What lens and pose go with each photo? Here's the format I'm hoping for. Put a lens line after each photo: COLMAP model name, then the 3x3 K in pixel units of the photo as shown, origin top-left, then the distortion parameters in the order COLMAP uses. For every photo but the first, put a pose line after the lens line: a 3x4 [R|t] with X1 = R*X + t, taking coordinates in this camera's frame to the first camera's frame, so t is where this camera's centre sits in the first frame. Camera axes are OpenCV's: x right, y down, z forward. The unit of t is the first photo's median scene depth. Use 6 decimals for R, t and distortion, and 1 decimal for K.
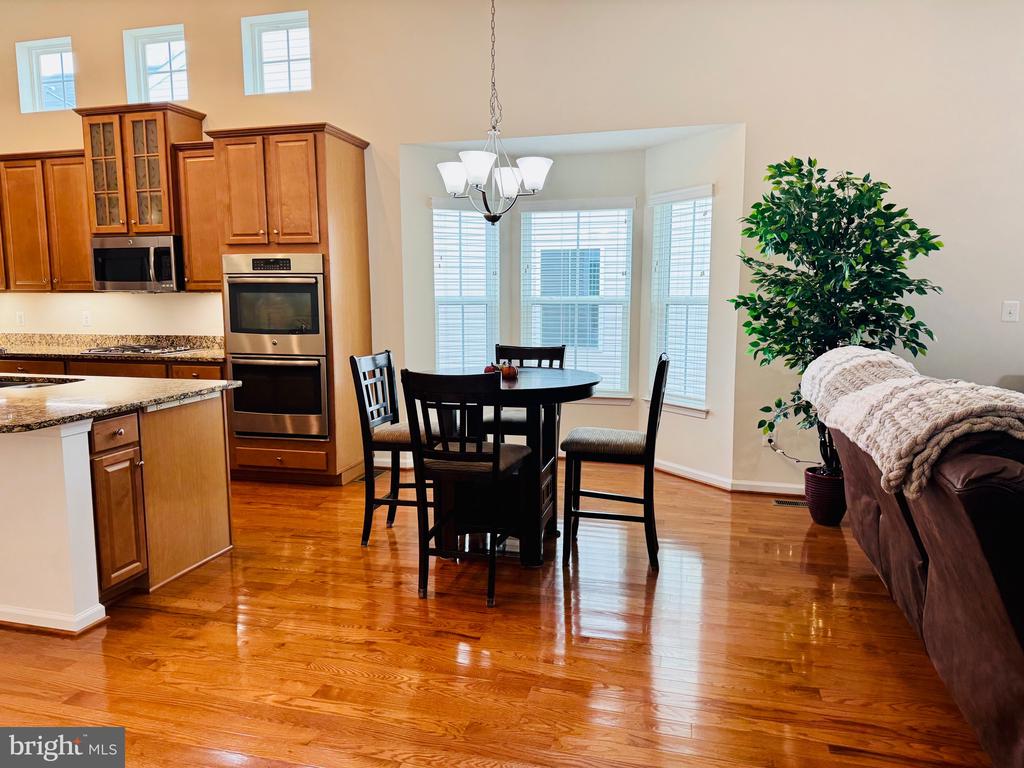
lens RADIAL K [[727.3, 0, 512.0], [0, 727.3, 384.0], [0, 0, 1]] dist [-0.002751, -0.003546]
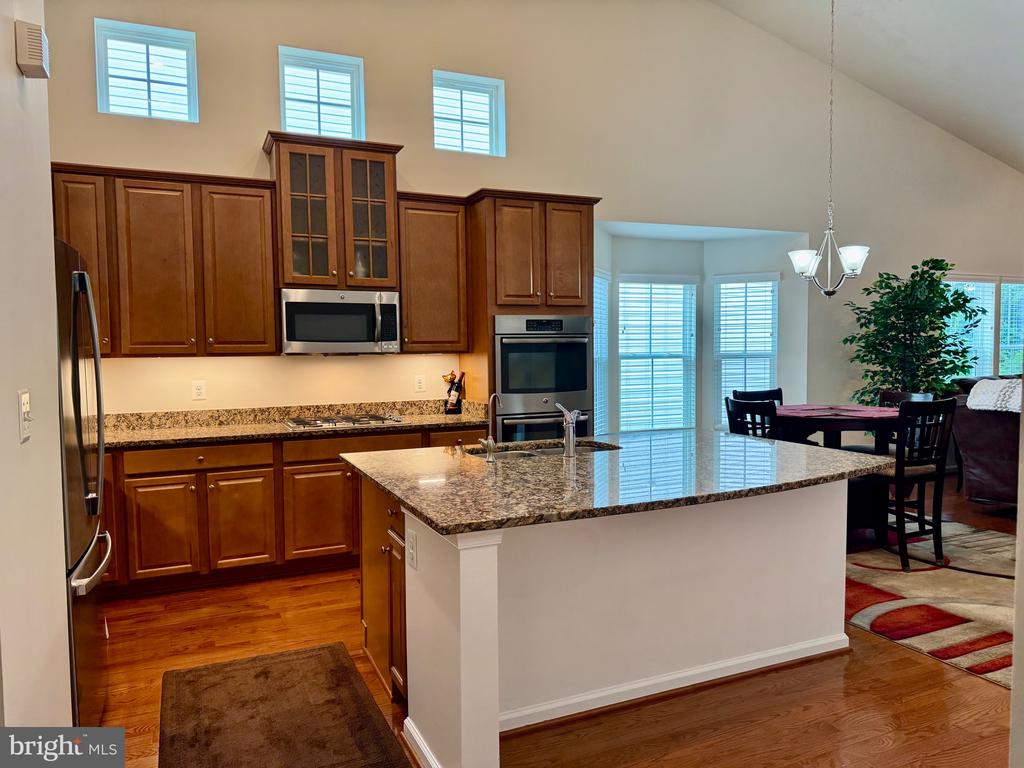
lens RADIAL K [[719.3, 0, 513.9], [0, 719.3, 388.6], [0, 0, 1]] dist [0.094975, -0.141744]
pose [[0.771207, -0.045776, 0.634936, -0.995856], [0.090691, 0.995138, -0.038411, -0.038821], [-0.630091, 0.087206, 0.771609, 0.241077]]
